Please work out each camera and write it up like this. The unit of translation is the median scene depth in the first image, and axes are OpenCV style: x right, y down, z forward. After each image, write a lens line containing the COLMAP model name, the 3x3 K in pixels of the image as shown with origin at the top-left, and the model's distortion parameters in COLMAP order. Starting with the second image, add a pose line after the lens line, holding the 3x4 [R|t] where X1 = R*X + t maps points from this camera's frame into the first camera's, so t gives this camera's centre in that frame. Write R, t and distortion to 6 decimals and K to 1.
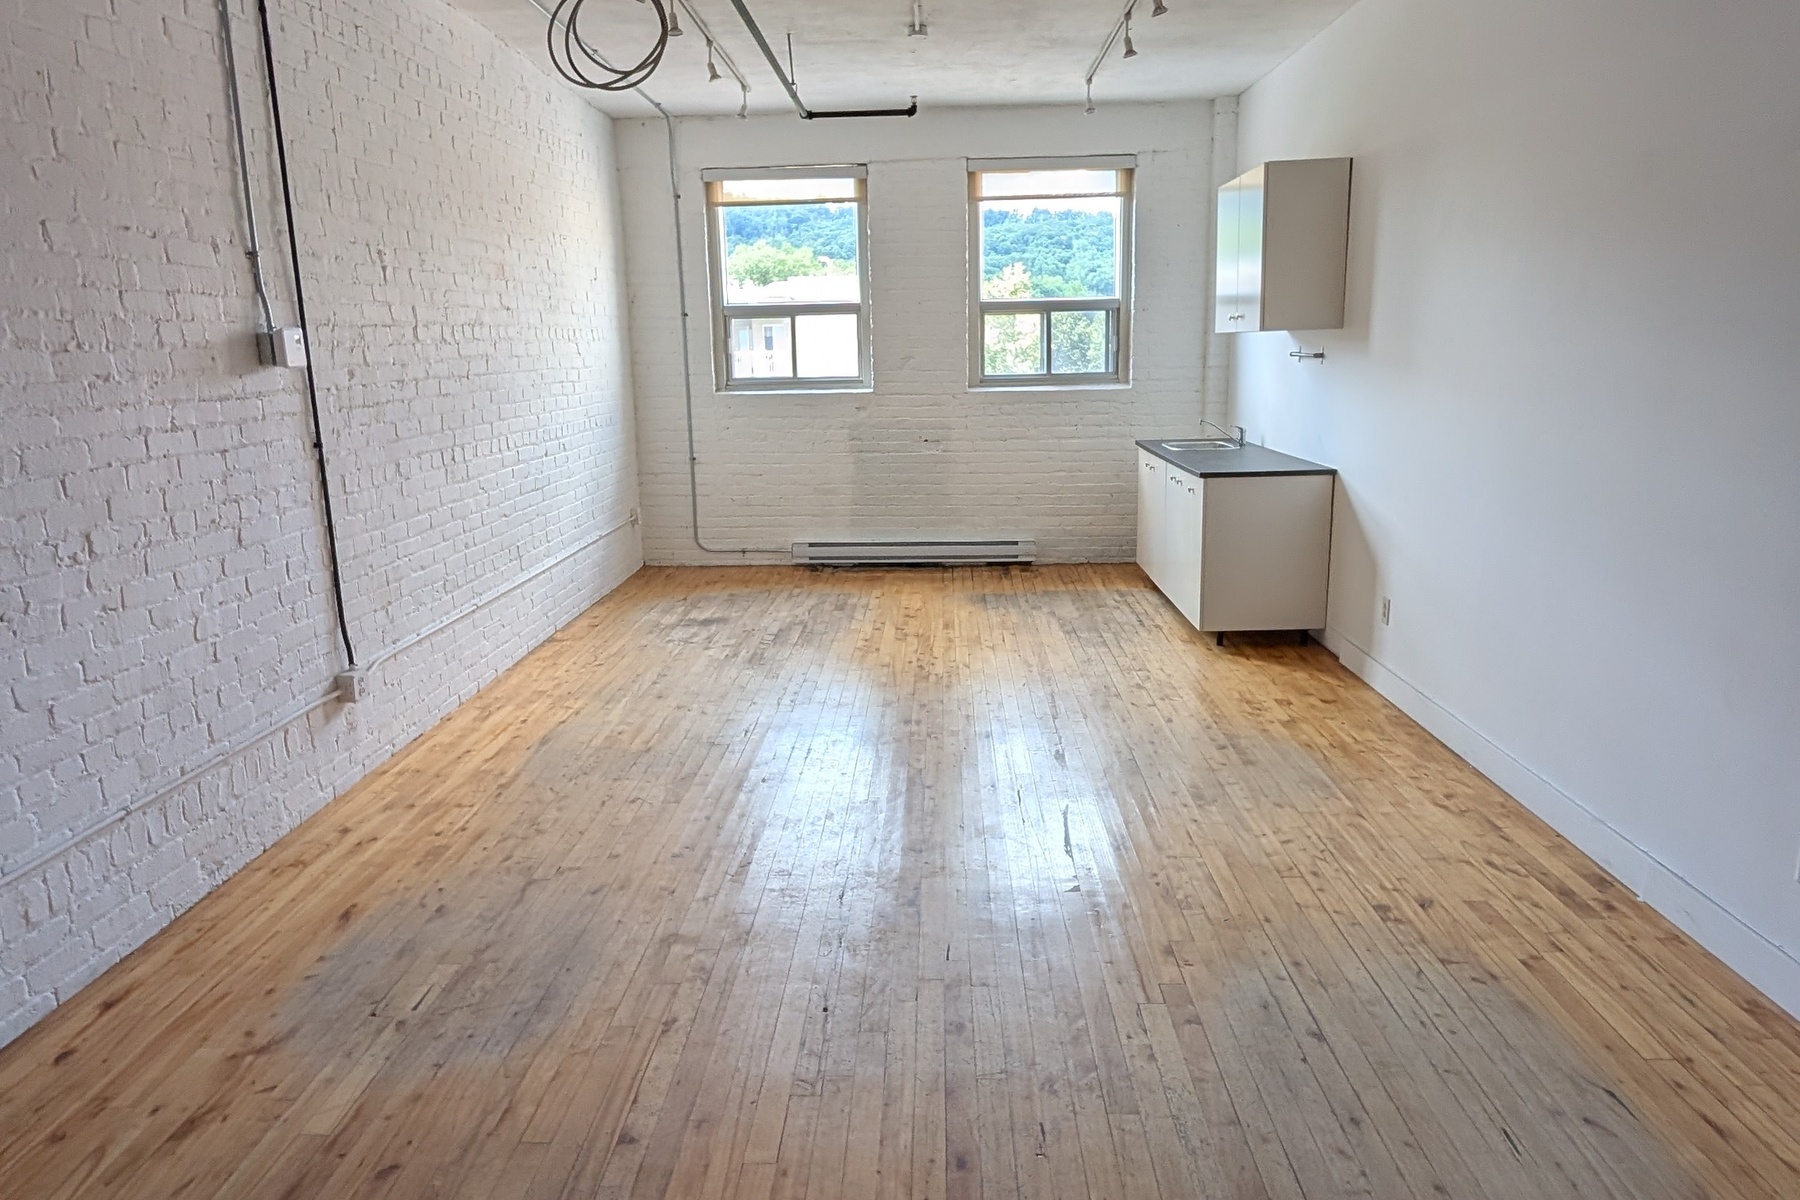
lens RADIAL K [[1163.0, 0, 887.3], [0, 1163.0, 603.7], [0, 0, 1]] dist [-0.006962, 0.010032]
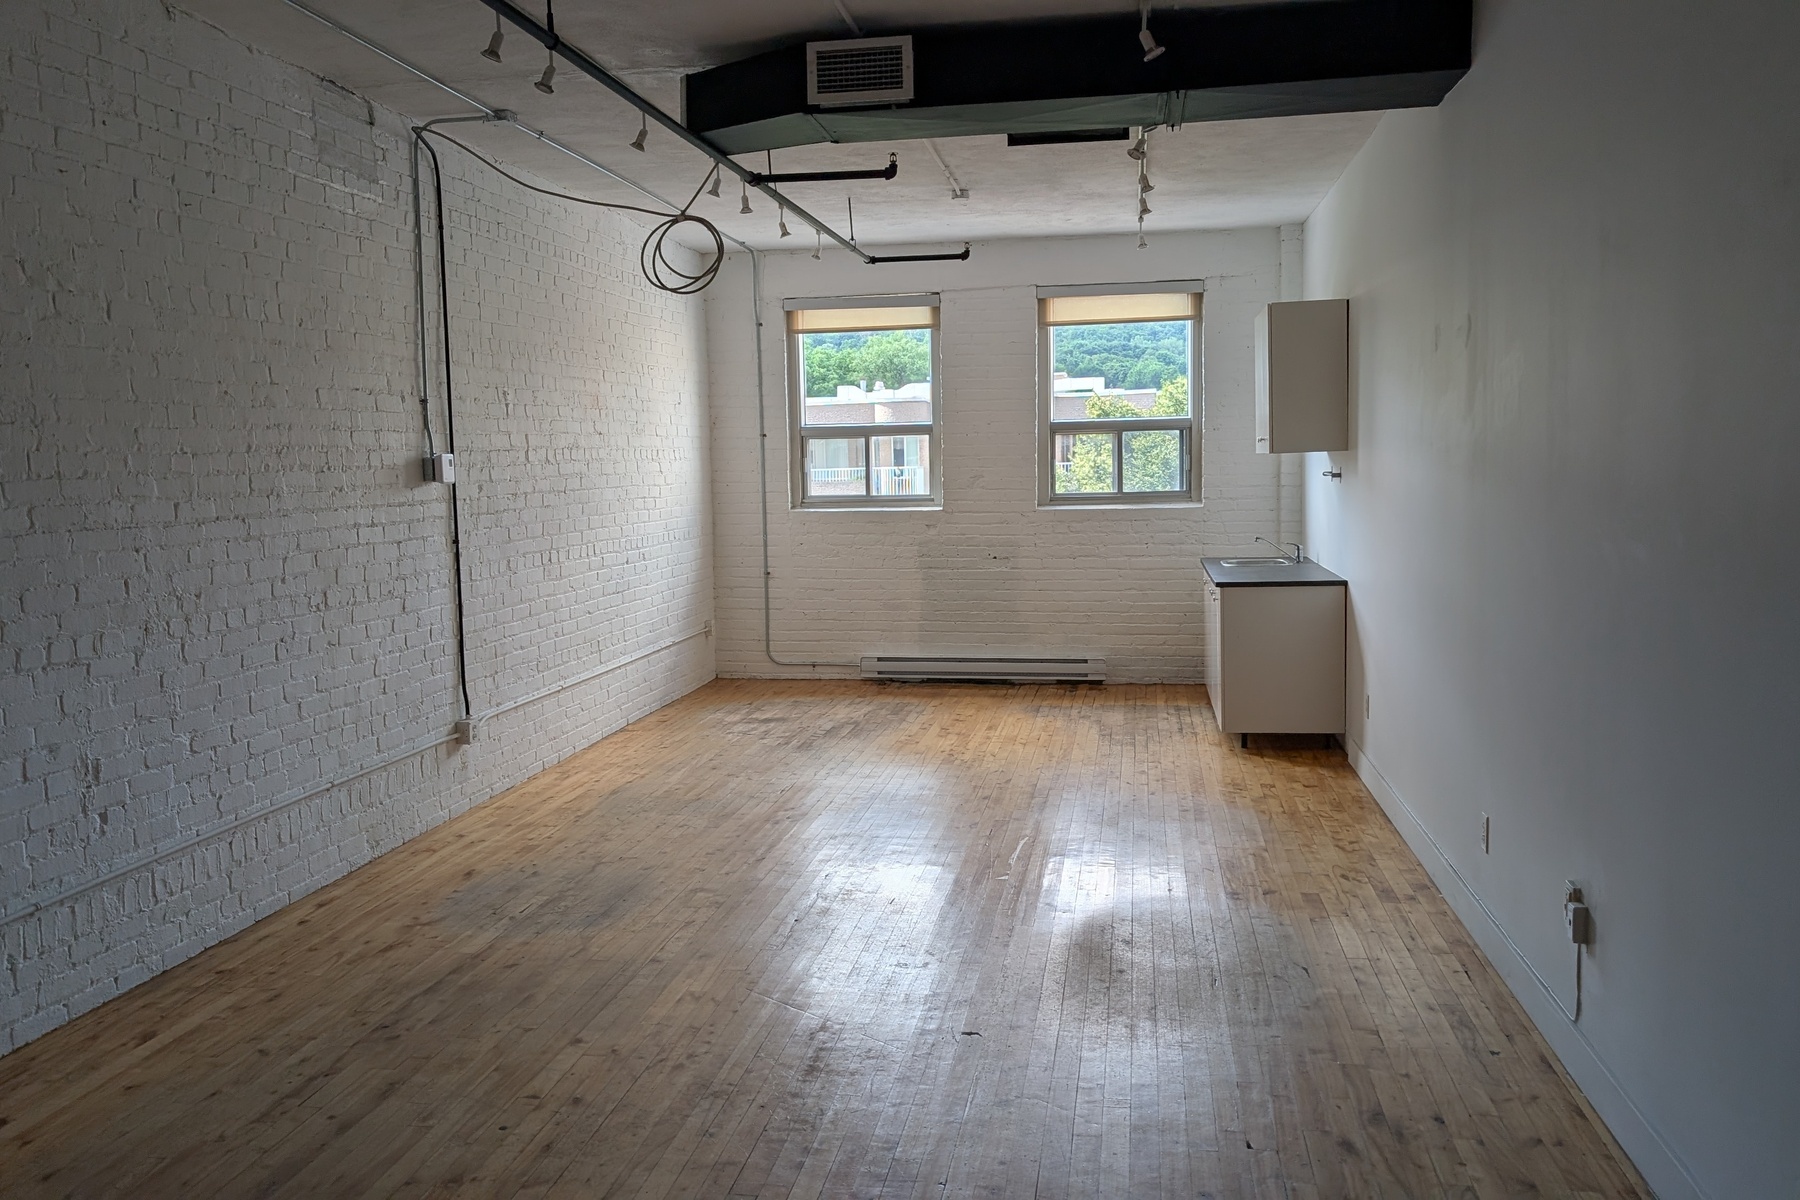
lens RADIAL K [[1532.4, 0, 865.8], [0, 1532.4, 613.1], [0, 0, 1]] dist [0.041799, -0.066862]
pose [[0.991630, 0.014073, -0.128343, 0.146466], [-0.029077, 0.992847, -0.115798, 0.100767], [0.125795, 0.118561, 0.984946, -0.491813]]
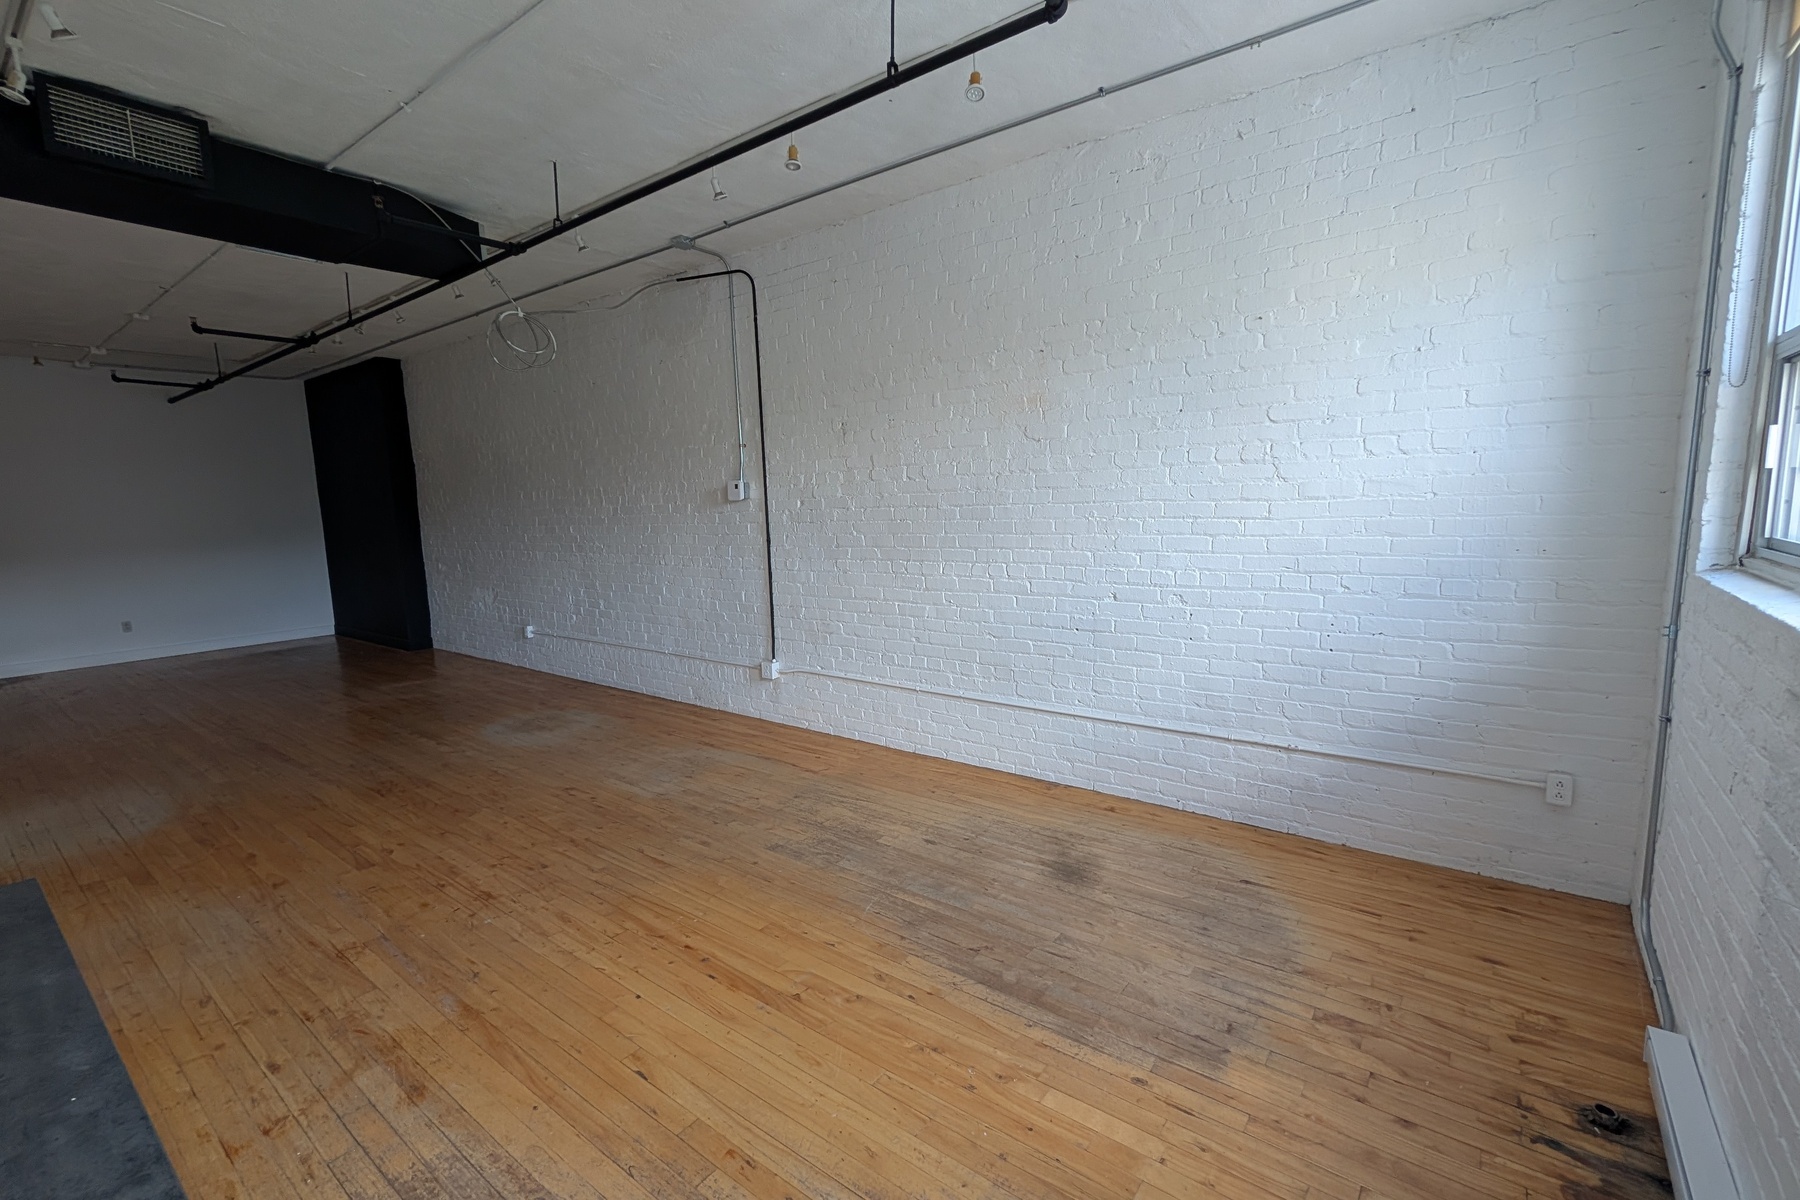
lens RADIAL K [[776.2, 0, 899.4], [0, 776.2, 609.4], [0, 0, 1]] dist [0.001263, -0.000670]
pose [[-0.570023, 0.150415, -0.807743, 0.331226], [-0.141213, 0.950536, 0.276659, -0.319143], [0.809402, 0.271766, -0.520587, 1.454085]]
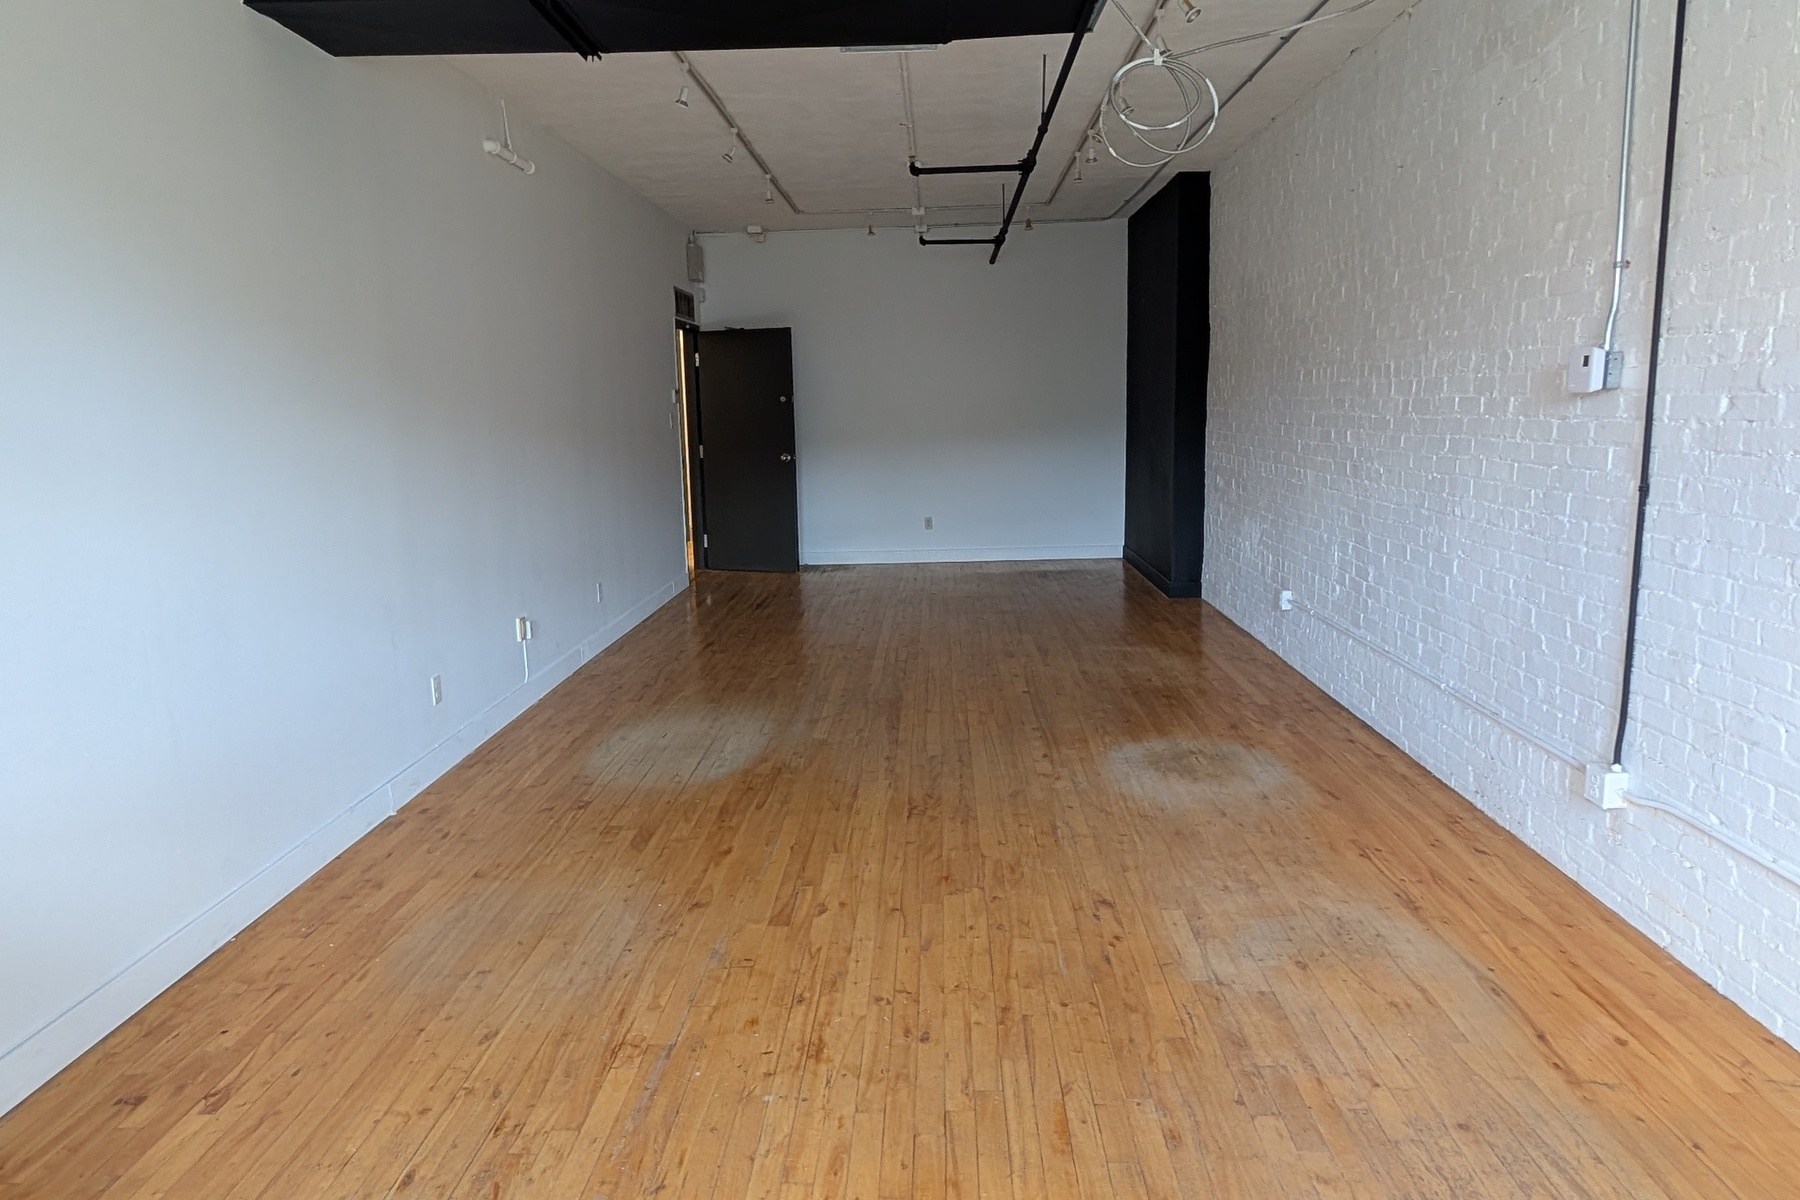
lens RADIAL K [[1163.0, 0, 887.6], [0, 1163.0, 601.8], [0, 0, 1]] dist [-0.006962, 0.010032]
pose [[-0.998966, 0.045022, 0.006355, 0.021175], [0.044033, 0.923086, 0.382065, -0.306333], [0.011336, 0.381950, -0.924113, 1.377157]]
